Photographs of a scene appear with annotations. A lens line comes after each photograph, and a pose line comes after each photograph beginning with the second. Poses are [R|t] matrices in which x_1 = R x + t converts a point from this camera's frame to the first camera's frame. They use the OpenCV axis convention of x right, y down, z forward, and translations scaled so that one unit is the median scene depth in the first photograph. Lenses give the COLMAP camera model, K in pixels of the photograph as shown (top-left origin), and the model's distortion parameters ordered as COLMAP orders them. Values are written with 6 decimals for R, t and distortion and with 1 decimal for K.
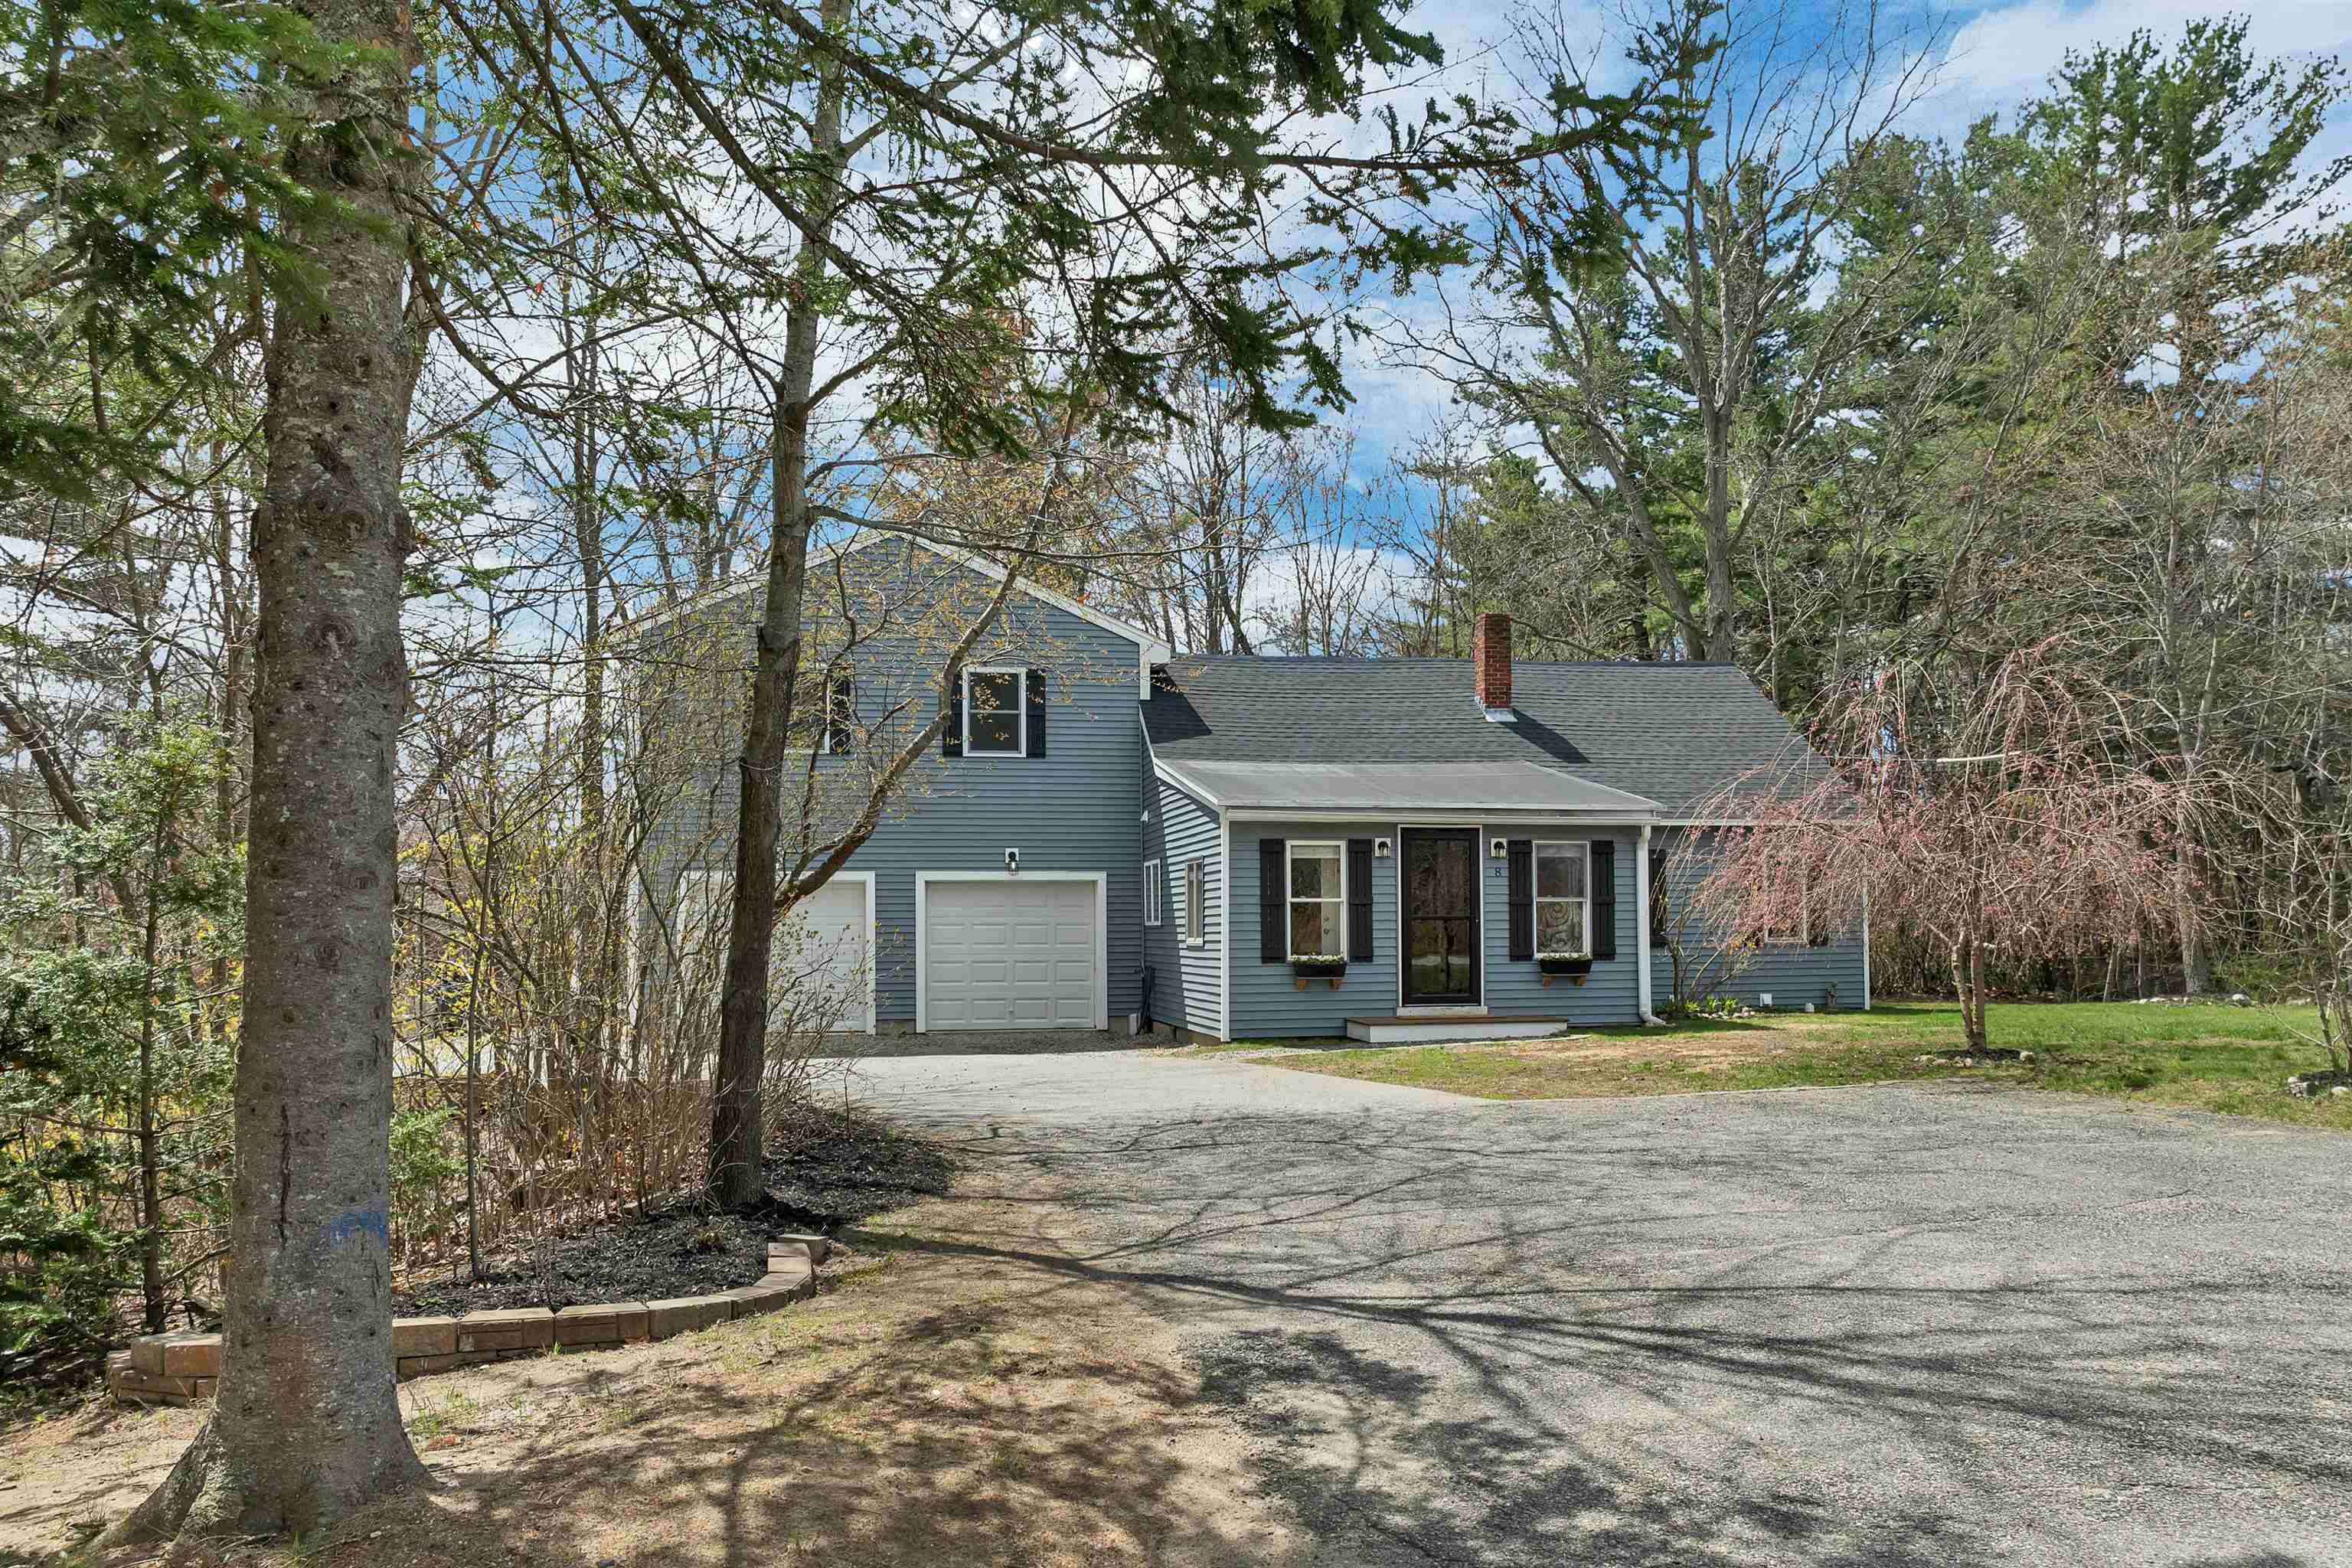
lens RADIAL K [[1684.2, 0, 1187.0], [0, 1684.2, 875.7], [0, 0, 1]] dist [-0.043587, -0.005627]
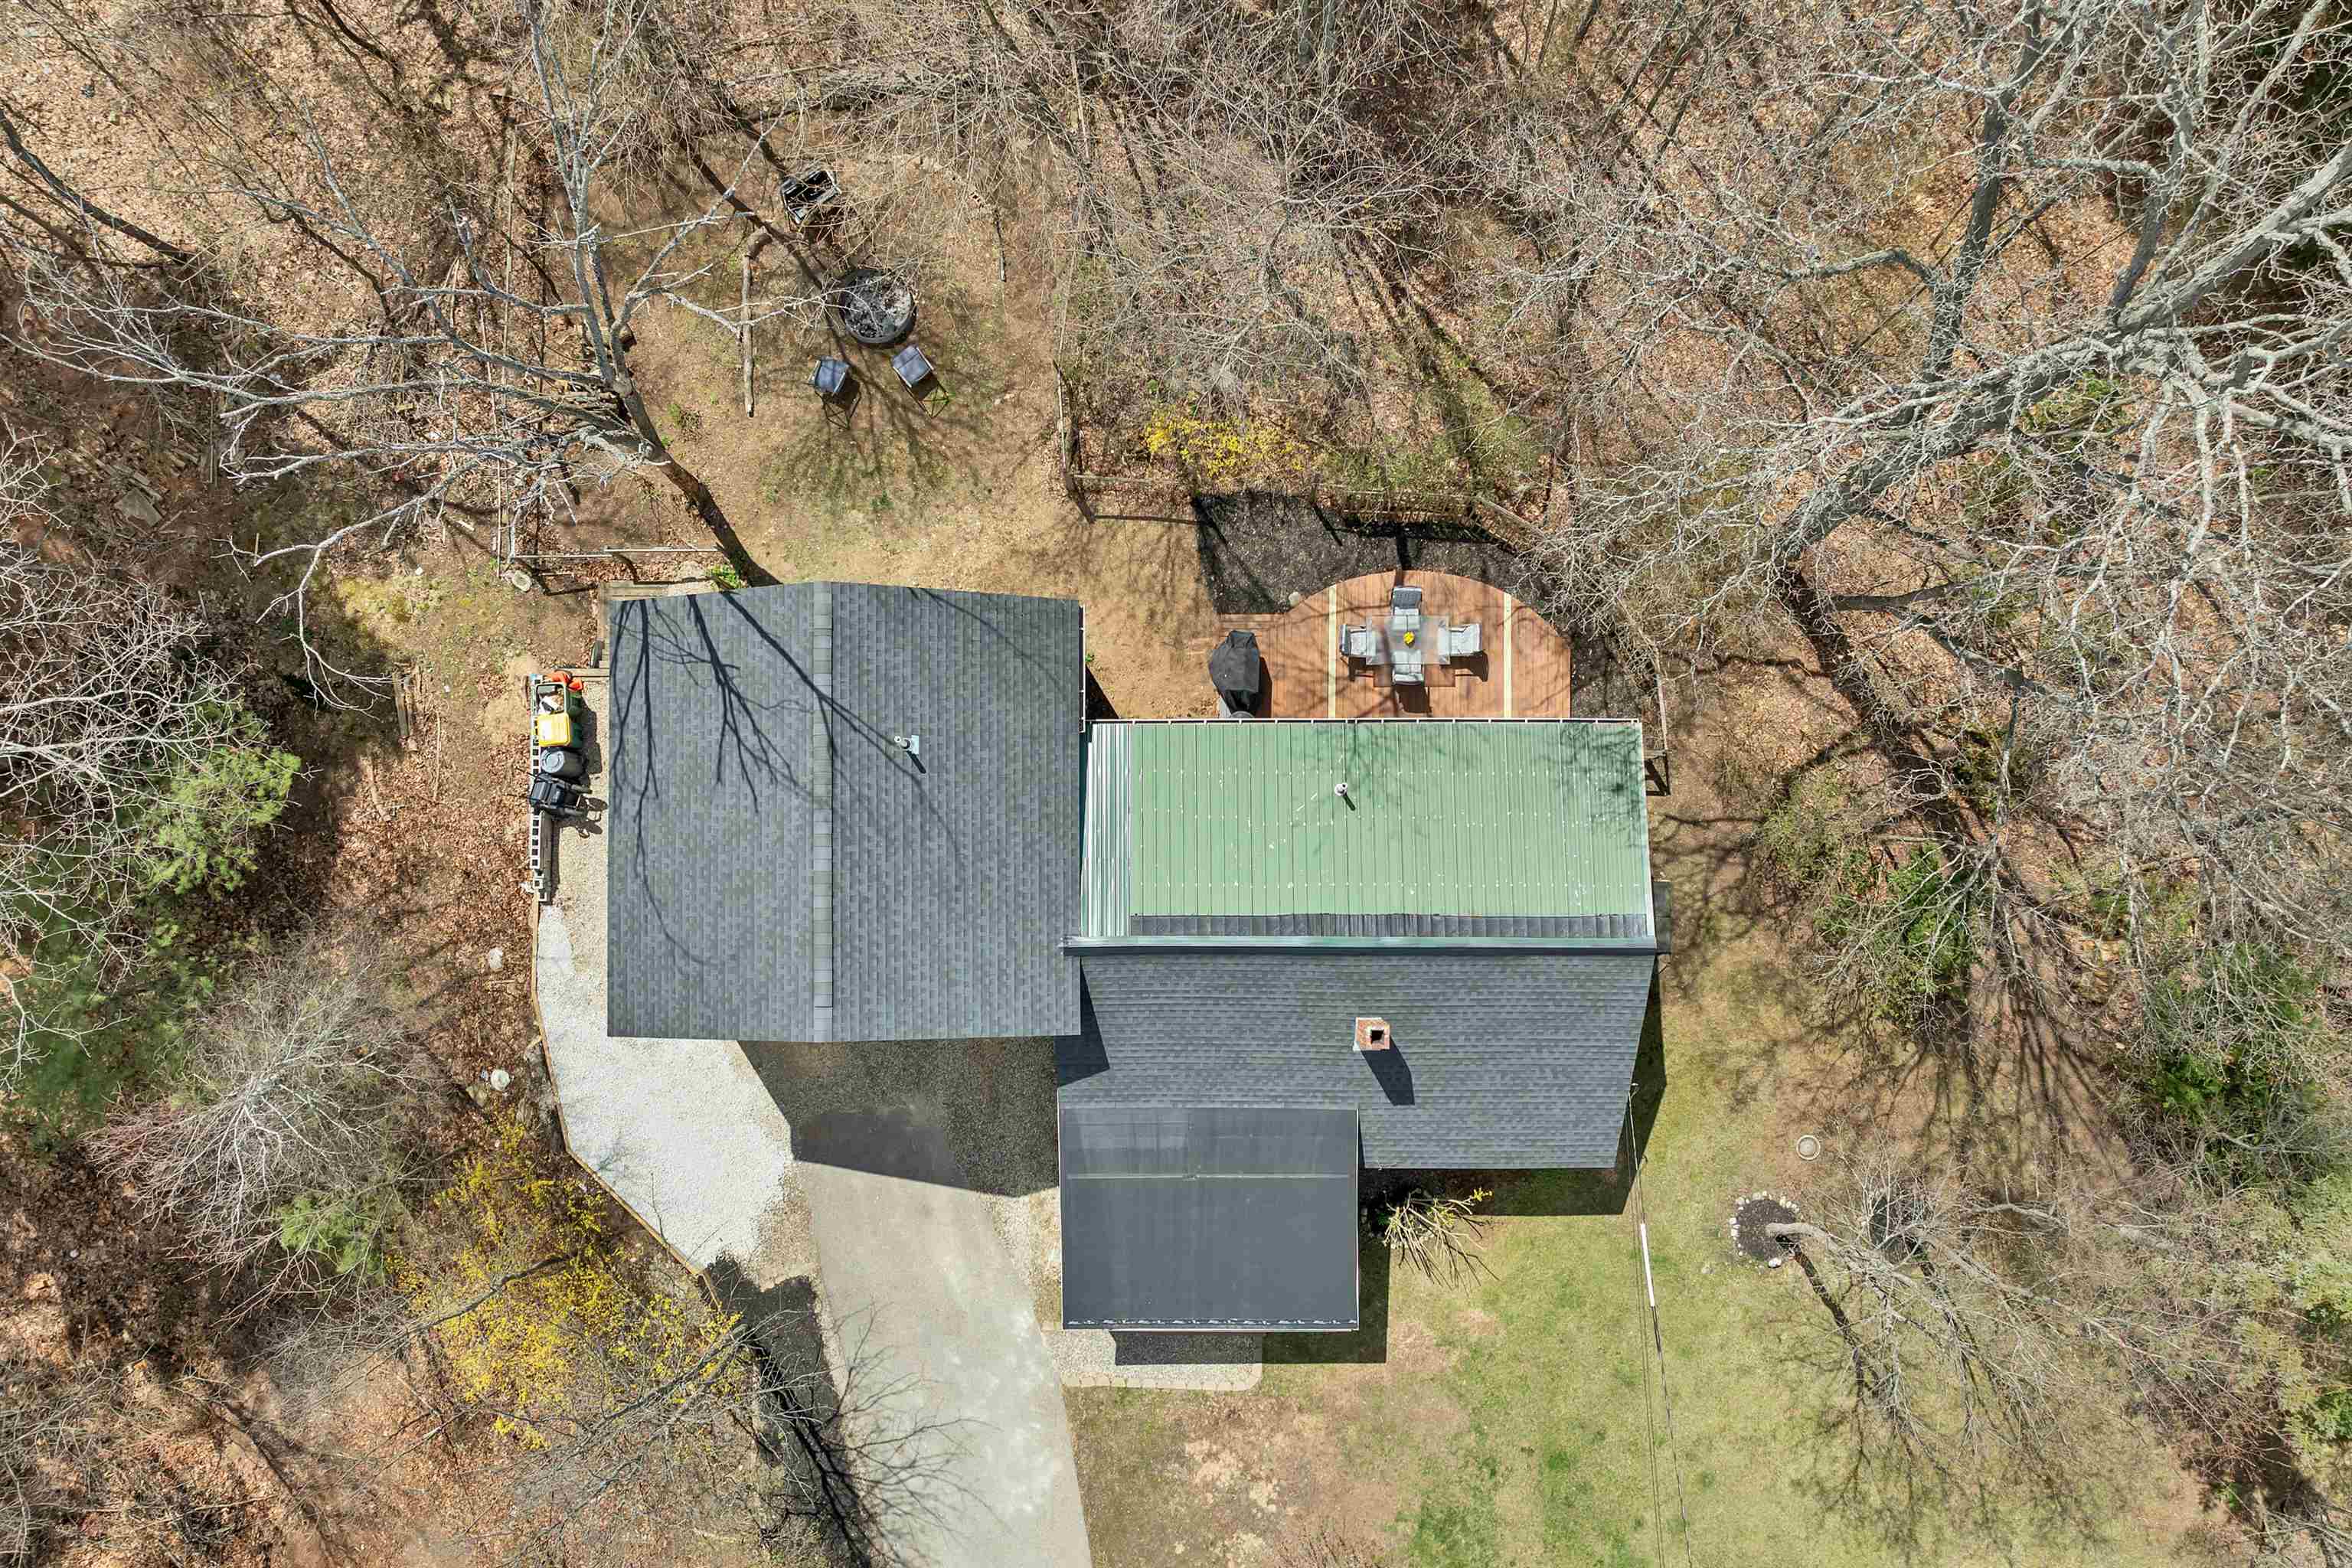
lens RADIAL K [[1684.2, 0, 1187.0], [0, 1684.2, 875.7], [0, 0, 1]] dist [-0.043587, -0.005627]
pose [[0.983724, 0.179676, 0.001853, 0.043835], [-0.002234, 0.001918, 0.999996, -1.332416], [0.179672, -0.983724, 0.002289, 1.154234]]
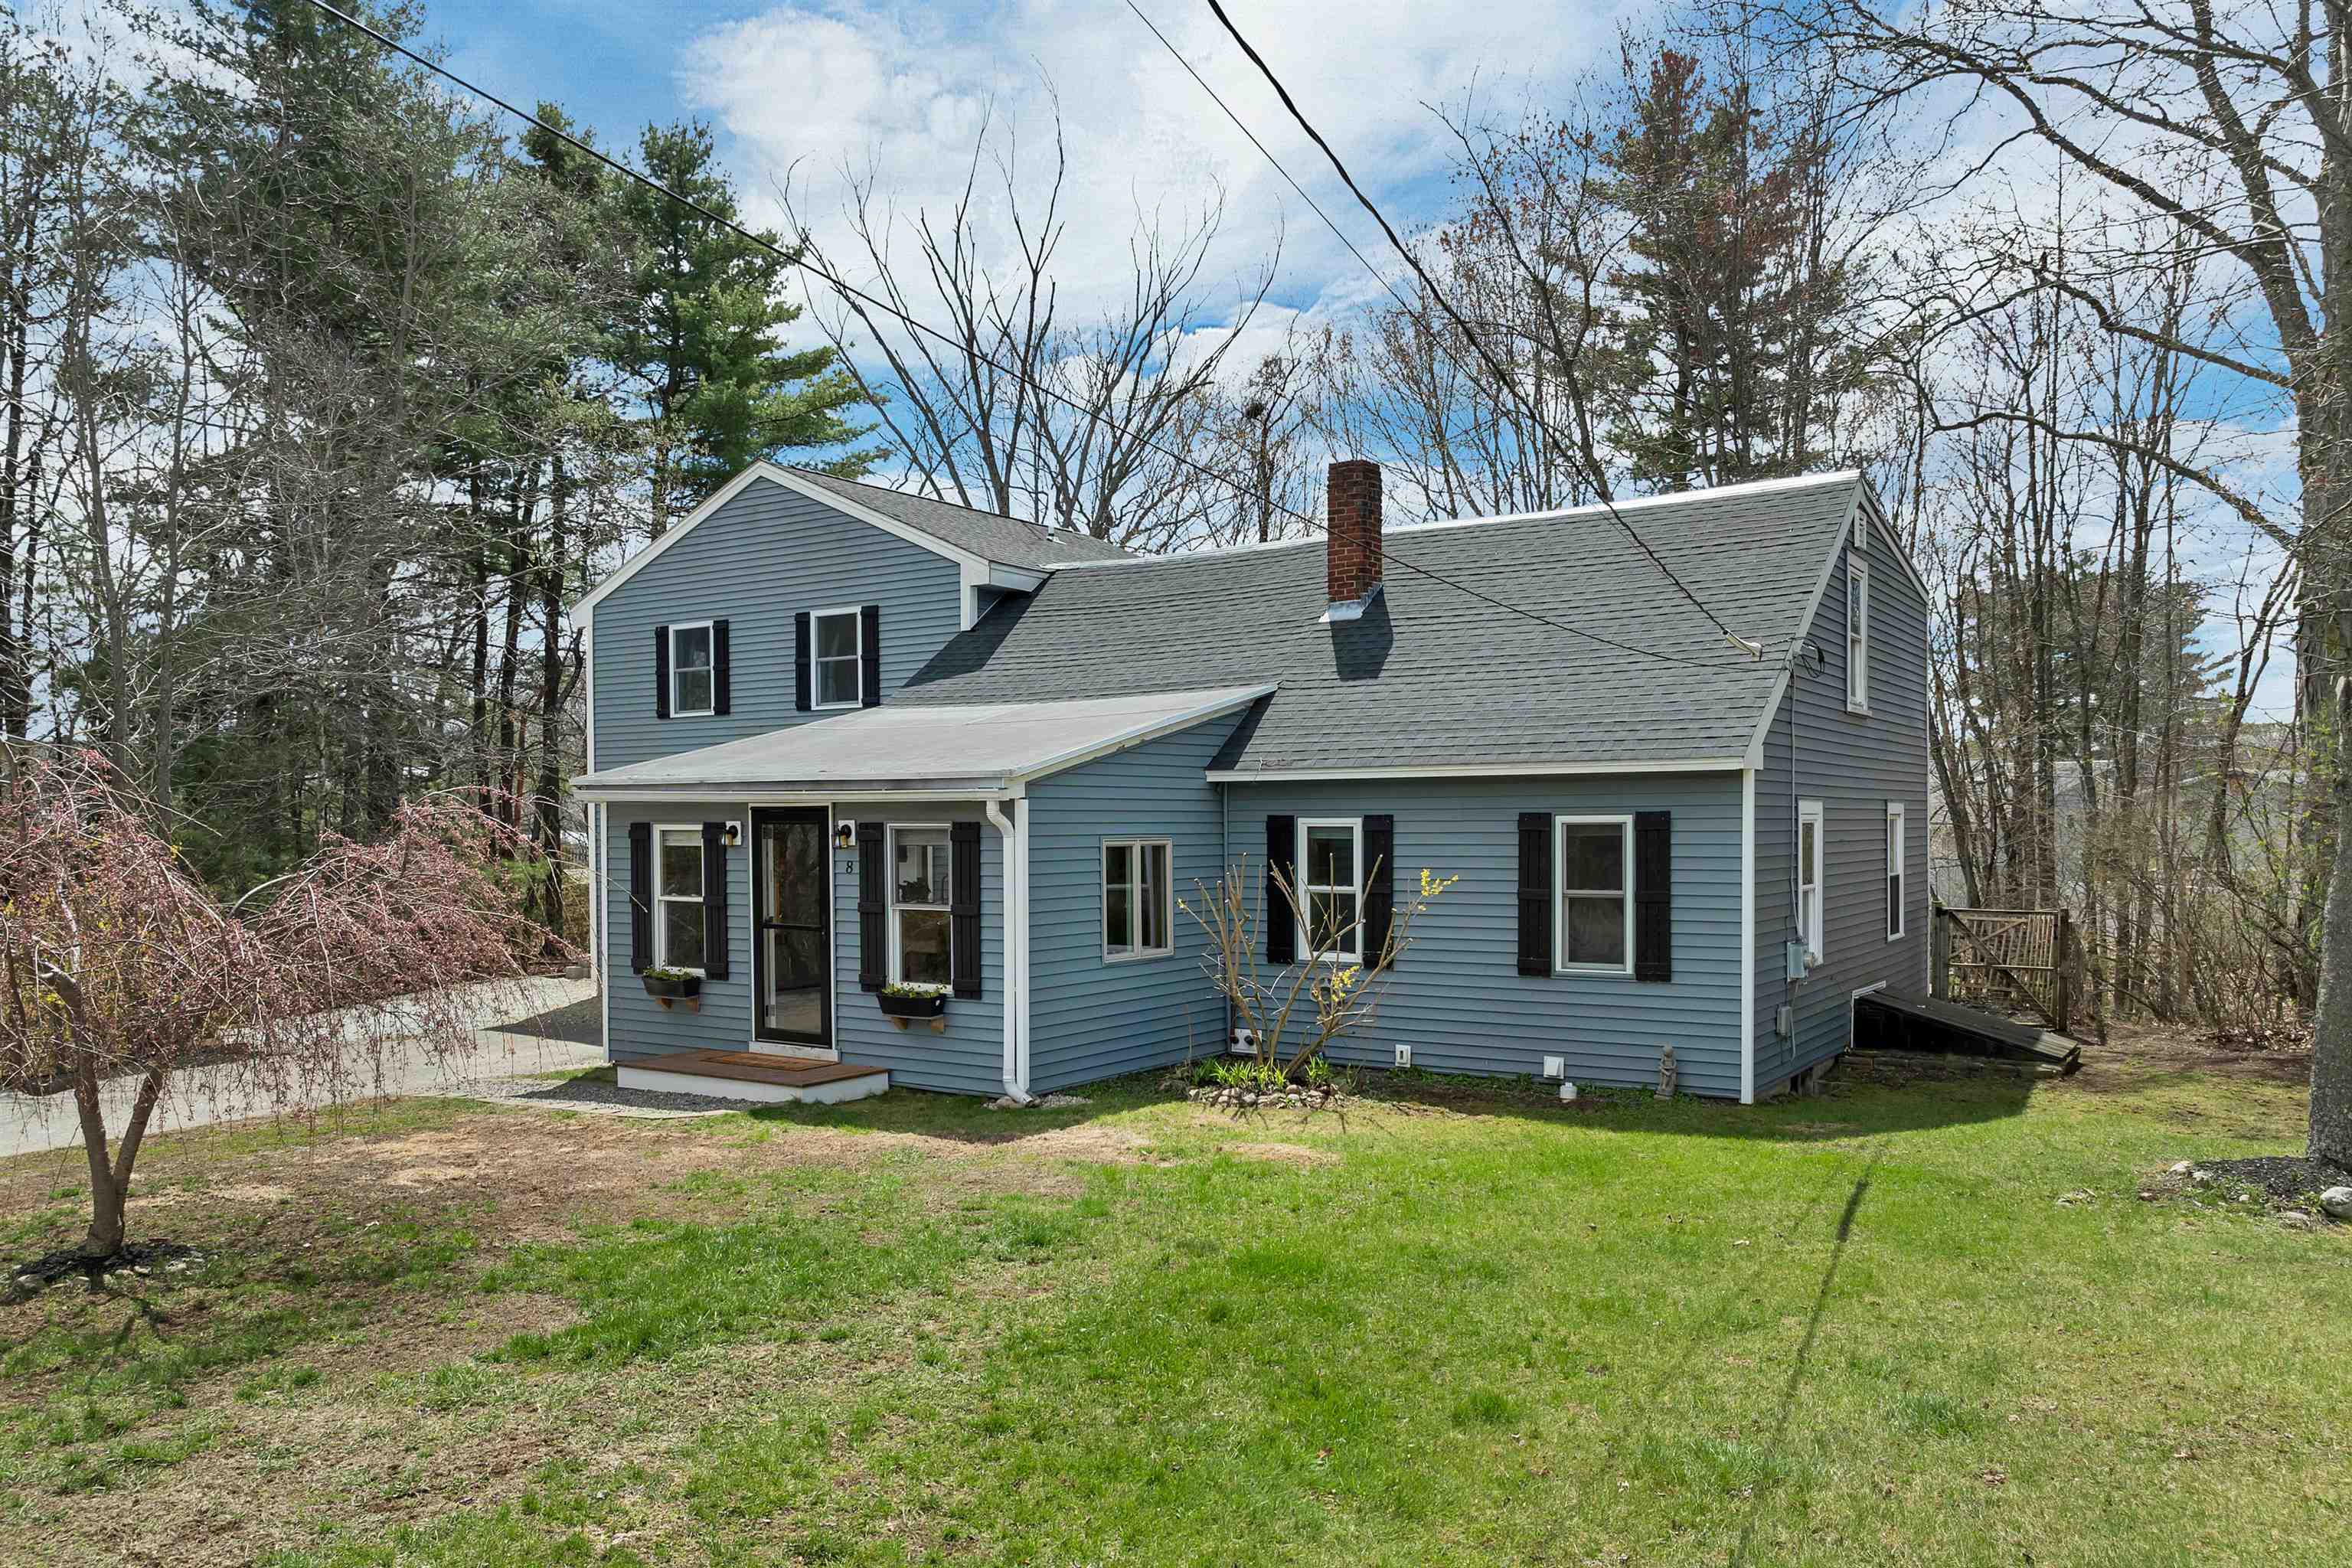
lens RADIAL K [[1685.7, 0, 1192.3], [0, 1685.7, 867.6], [0, 0, 1]] dist [-0.009040, -0.109570]
pose [[0.725465, 0.022543, -0.687890, 0.655729], [0.022072, 0.998187, 0.055990, -0.032533], [0.687905, -0.055802, 0.723652, 0.481301]]
